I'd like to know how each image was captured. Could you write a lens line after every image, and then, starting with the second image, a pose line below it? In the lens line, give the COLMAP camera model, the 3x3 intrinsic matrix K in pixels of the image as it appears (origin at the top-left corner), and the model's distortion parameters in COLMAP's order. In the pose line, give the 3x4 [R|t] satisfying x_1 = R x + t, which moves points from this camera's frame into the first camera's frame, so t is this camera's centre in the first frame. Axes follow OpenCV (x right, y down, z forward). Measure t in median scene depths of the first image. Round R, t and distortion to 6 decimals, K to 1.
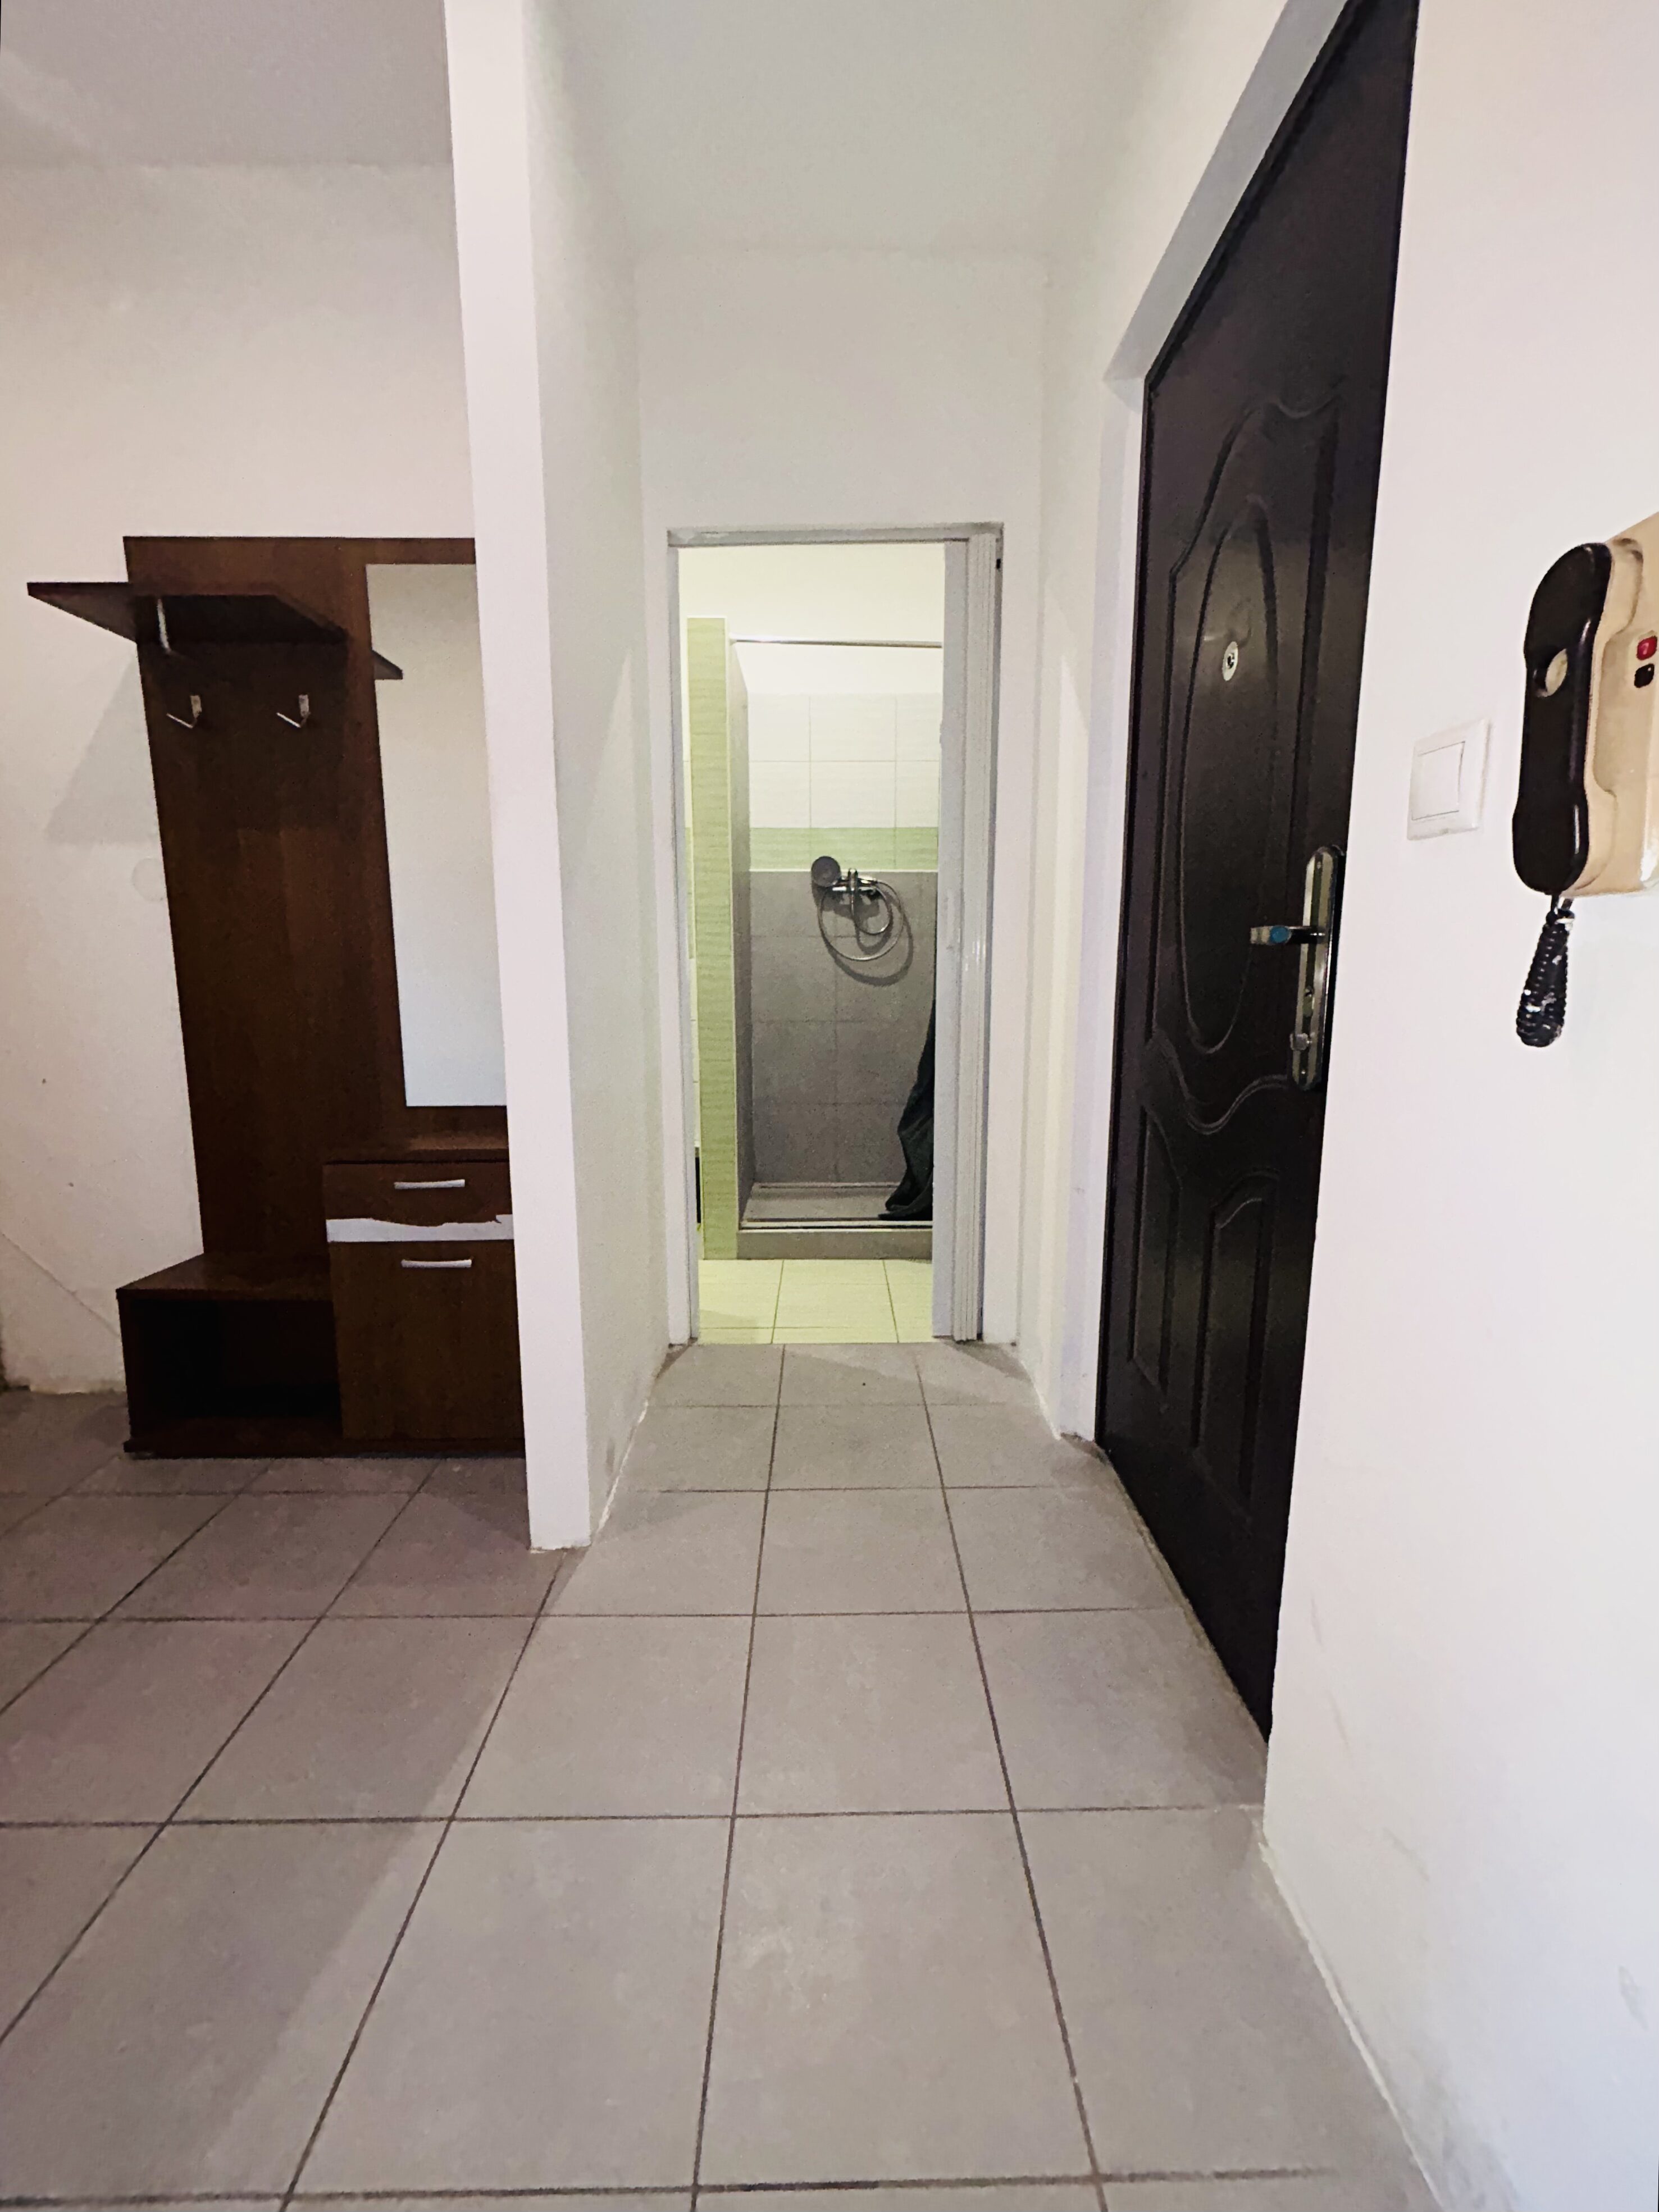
lens RADIAL K [[902.9, 0, 836.4], [0, 902.9, 1104.0], [0, 0, 1]] dist [-0.001145, 0.000165]
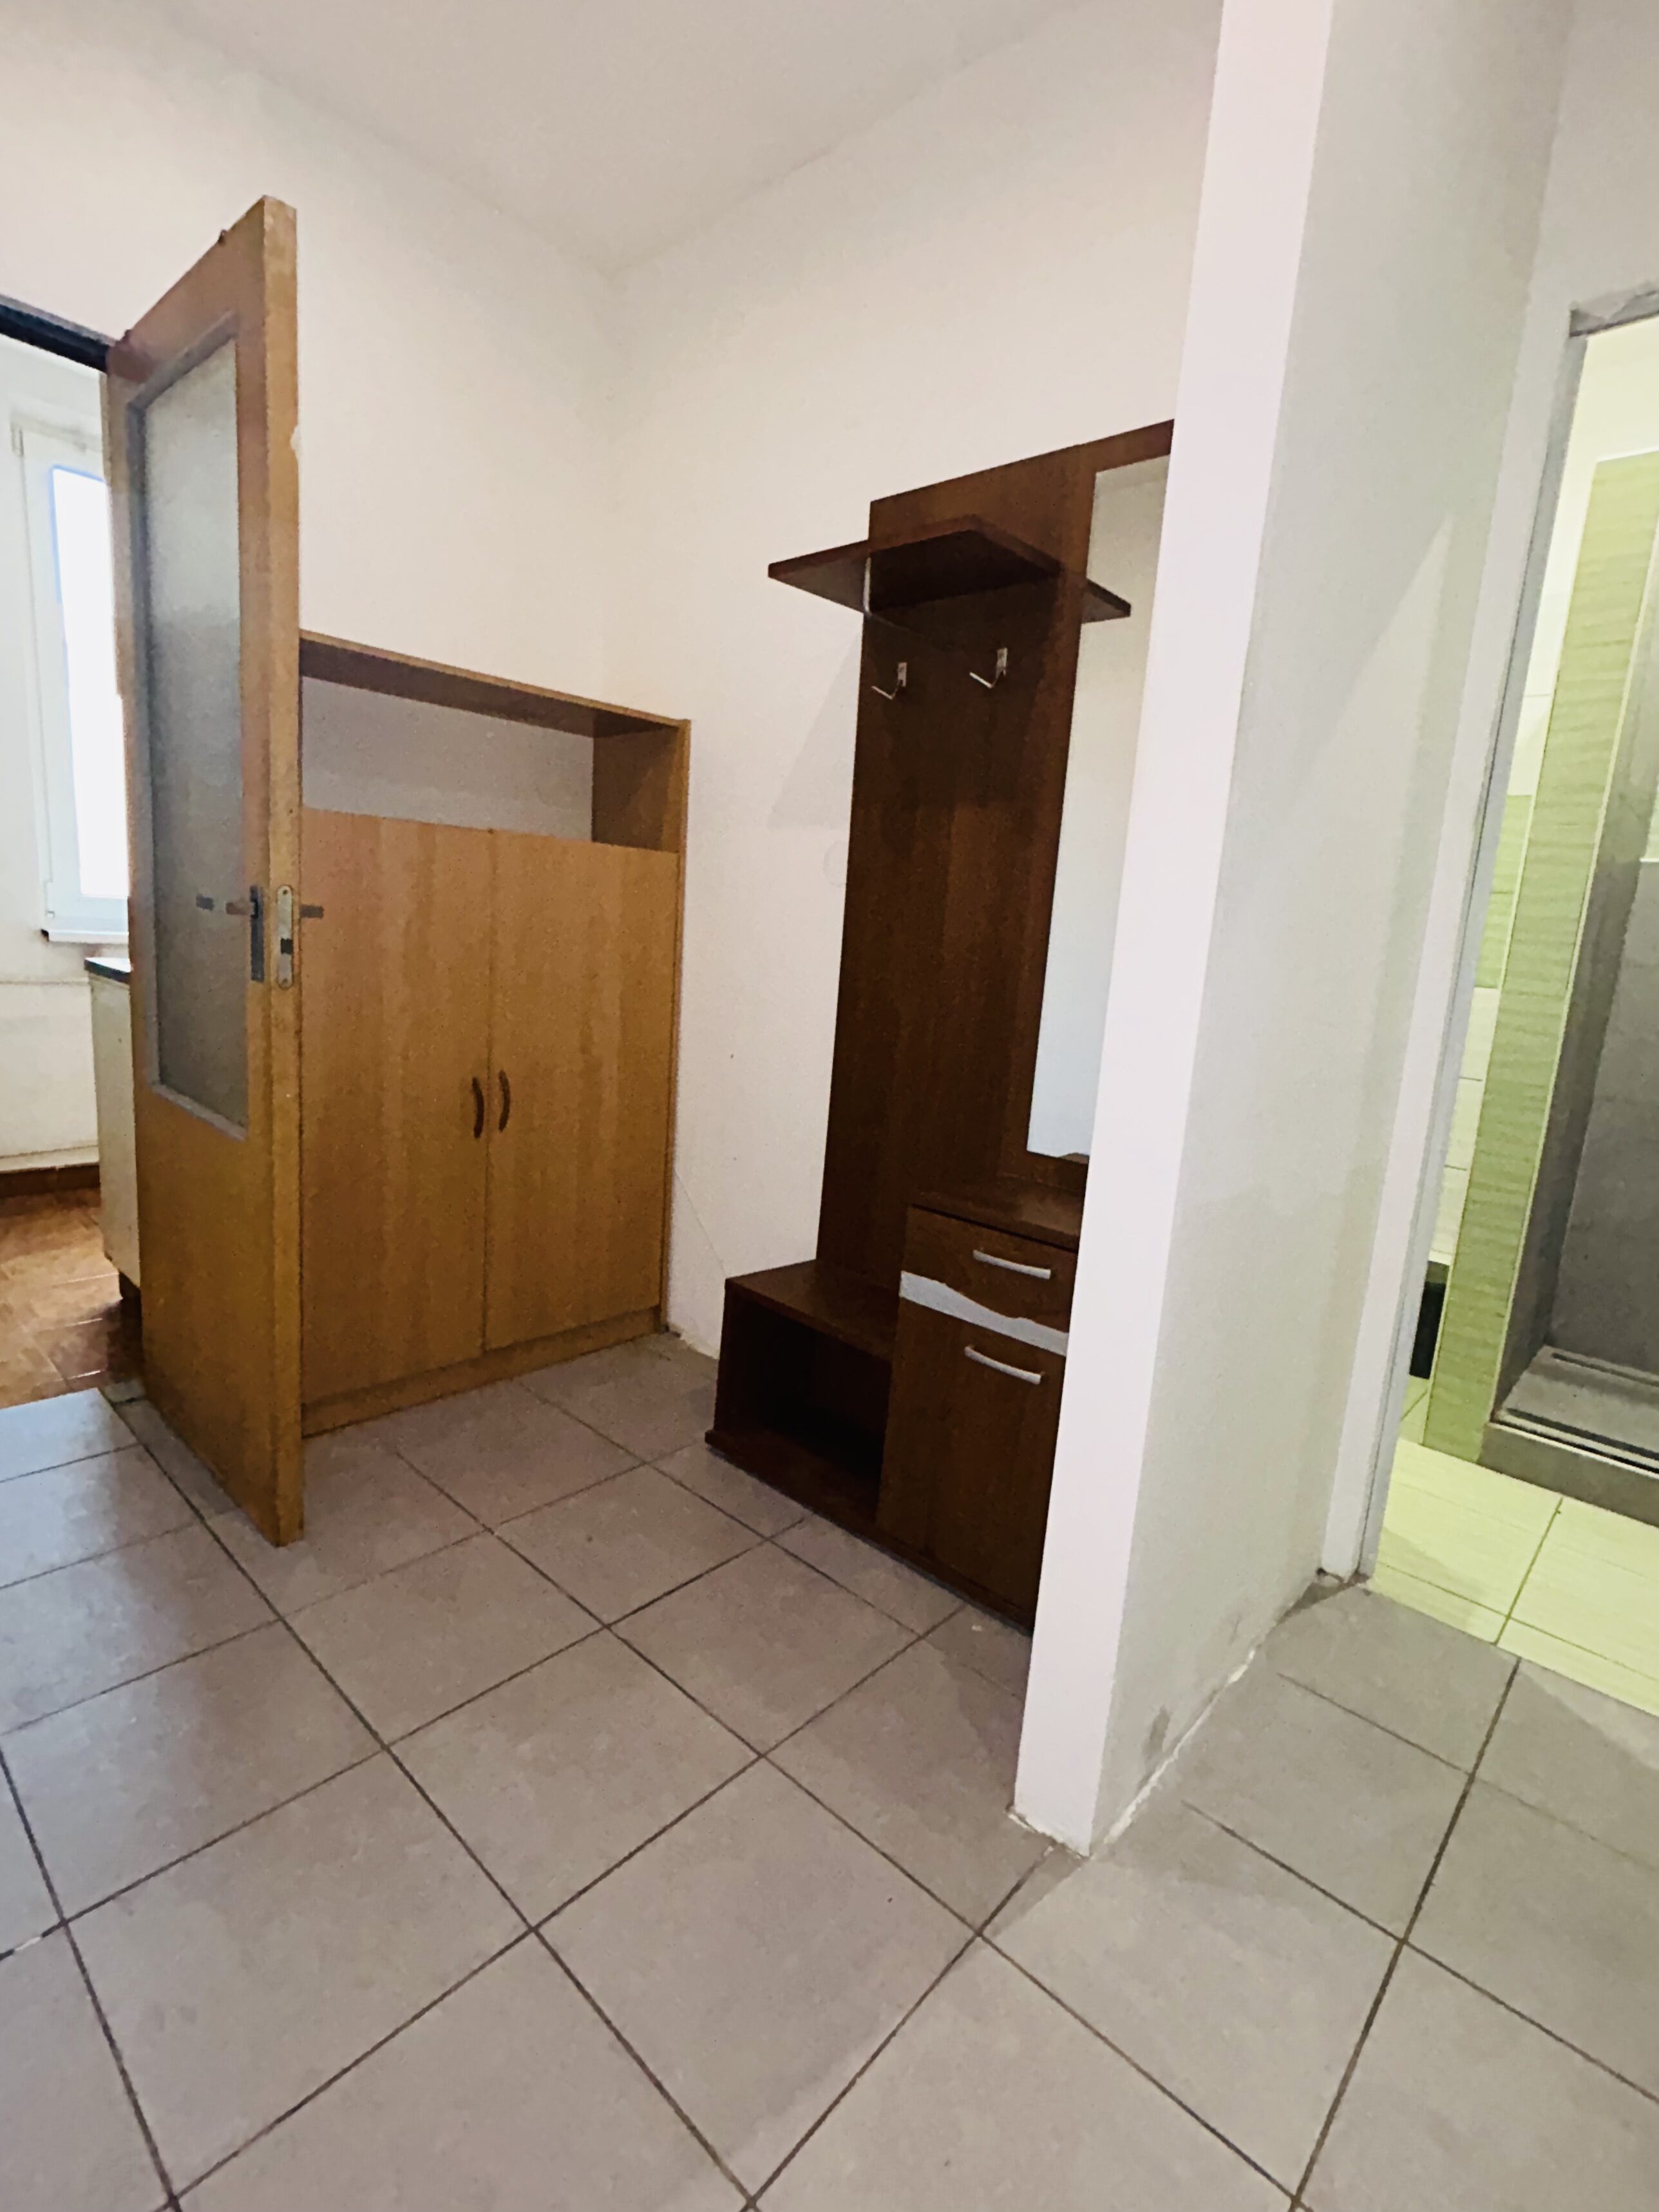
lens RADIAL K [[1052.3, 0, 829.5], [0, 1052.3, 1106.0], [0, 0, 1]] dist [-0.003208, 0.000179]
pose [[0.728279, 0.170801, -0.663654, 0.011028], [-0.178677, 0.982271, 0.056725, -0.063932], [0.661577, 0.077268, 0.745886, 0.201819]]
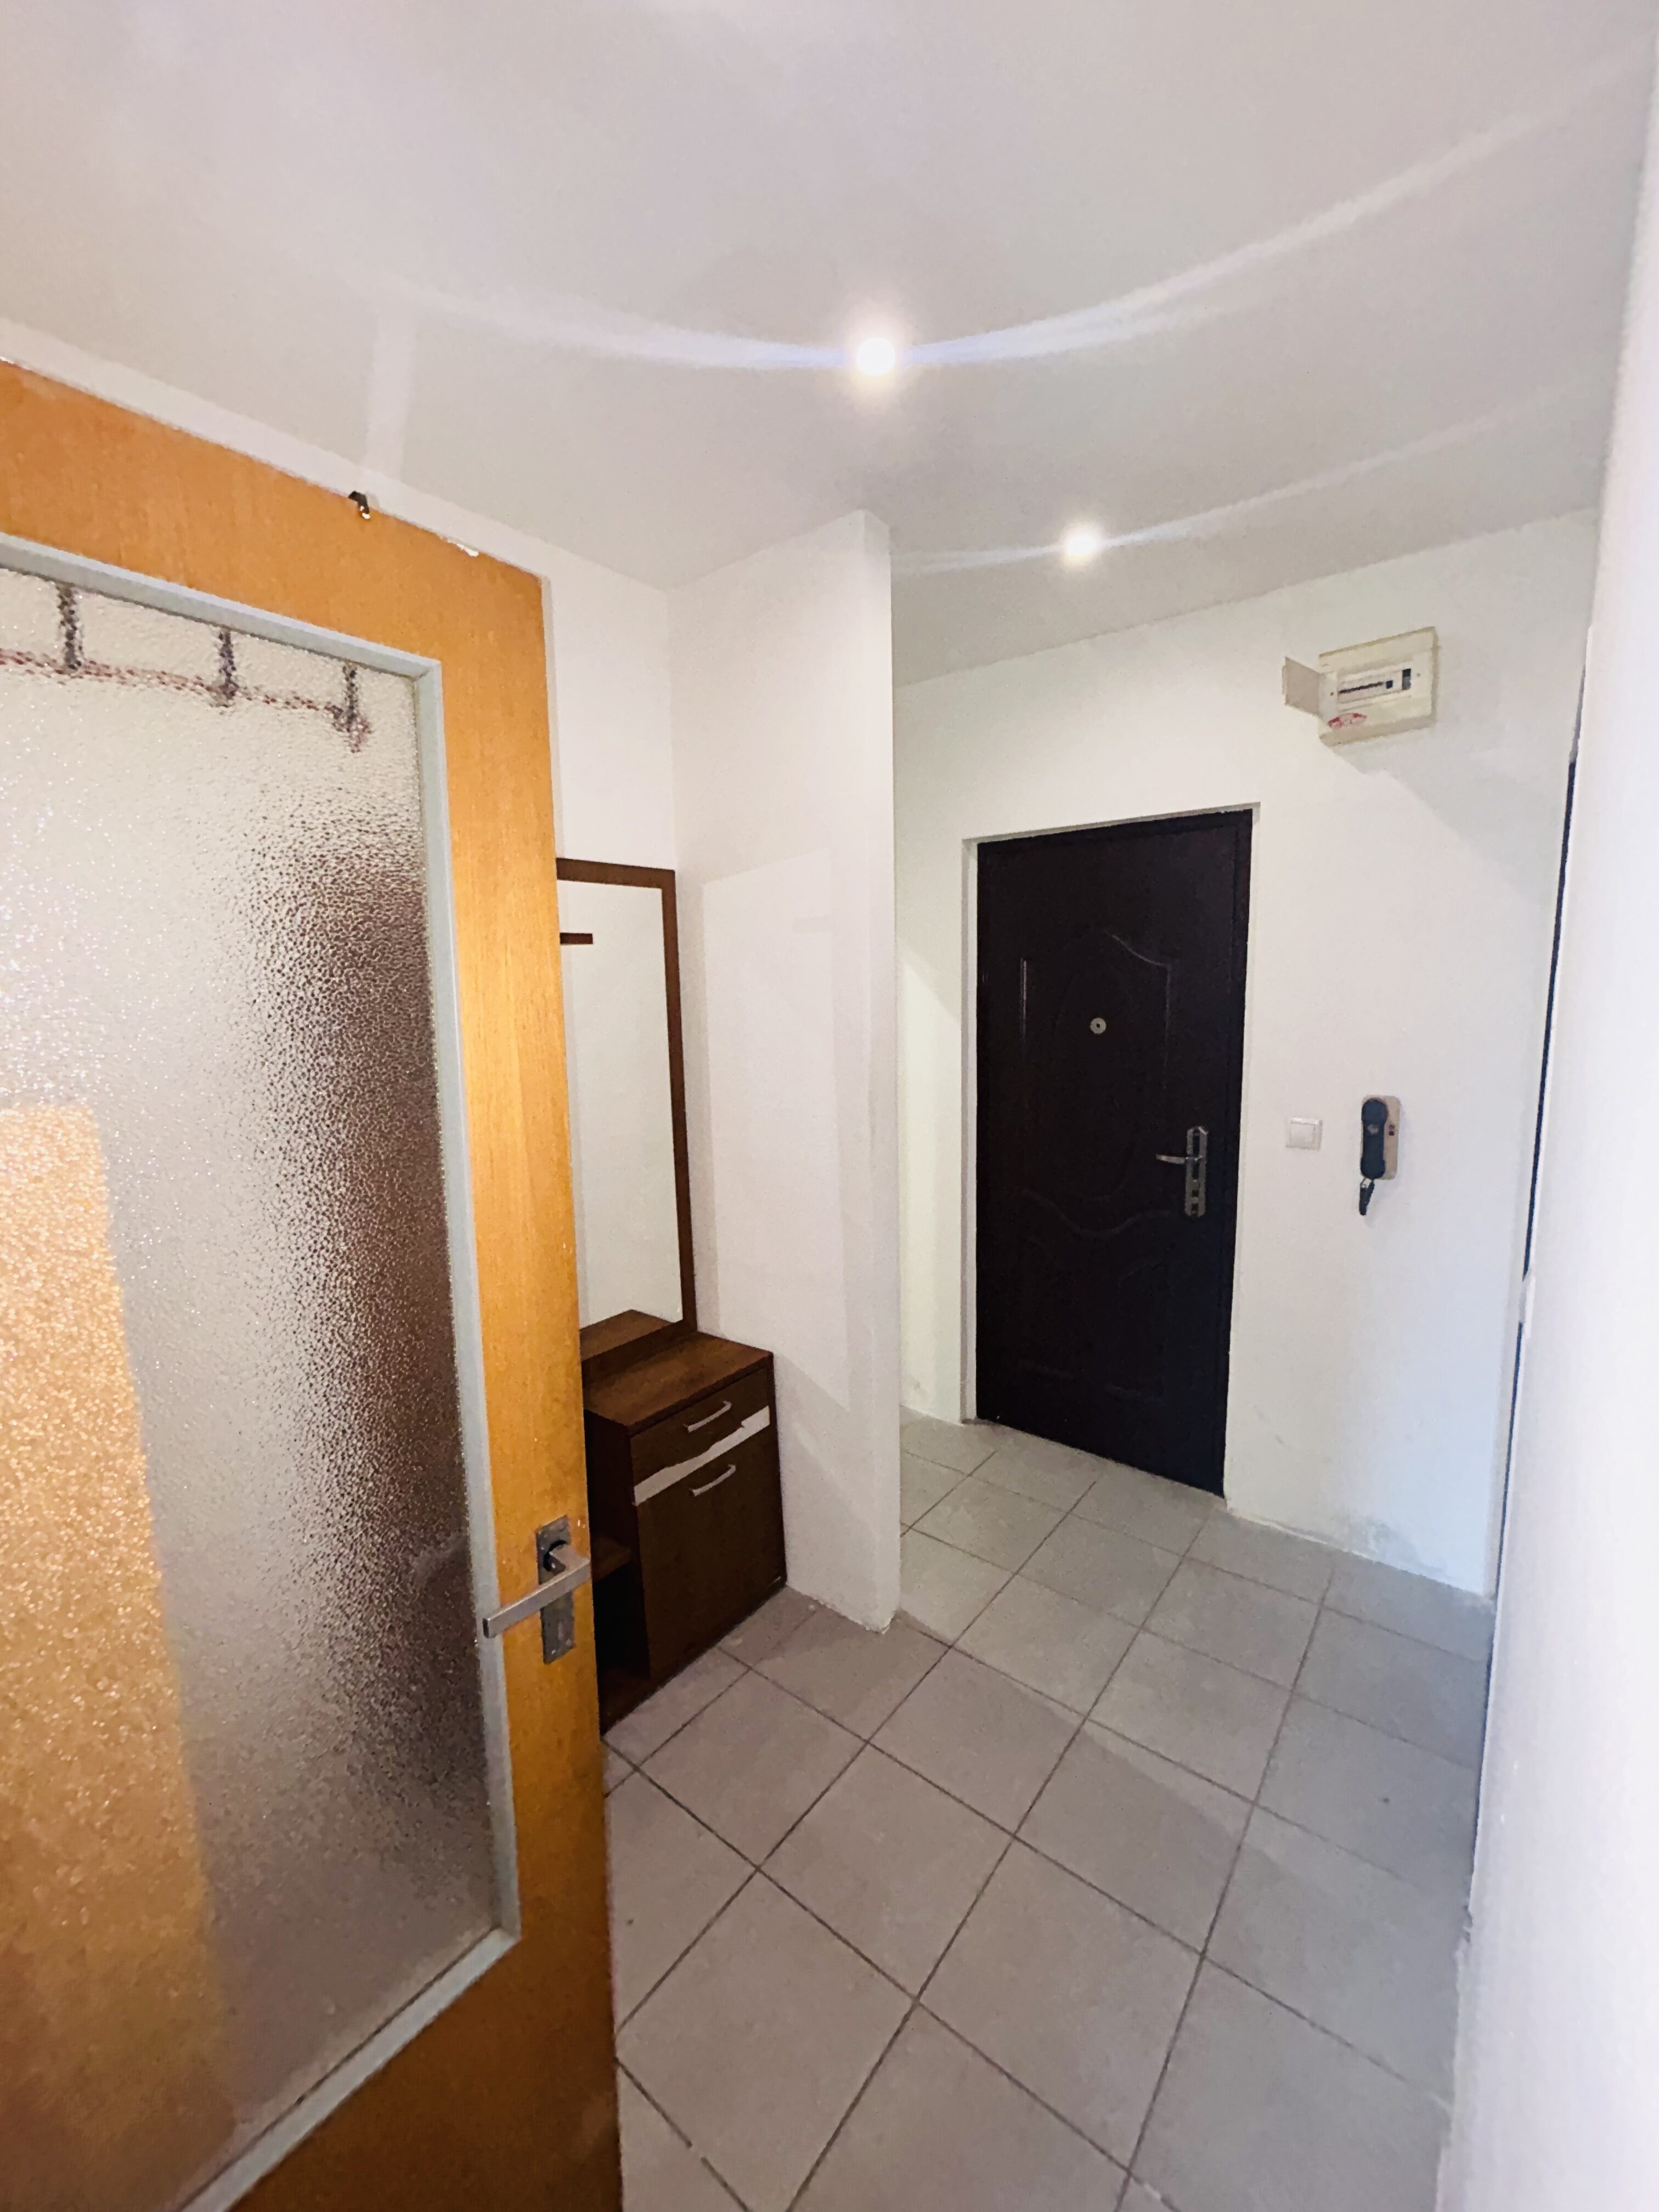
lens RADIAL K [[902.9, 0, 836.4], [0, 902.9, 1104.0], [0, 0, 1]] dist [-0.001145, 0.000165]
pose [[0.619284, -0.110295, 0.777381, -1.149781], [0.123176, 0.991472, 0.042545, -0.320263], [-0.775445, 0.069407, 0.627589, 0.099011]]
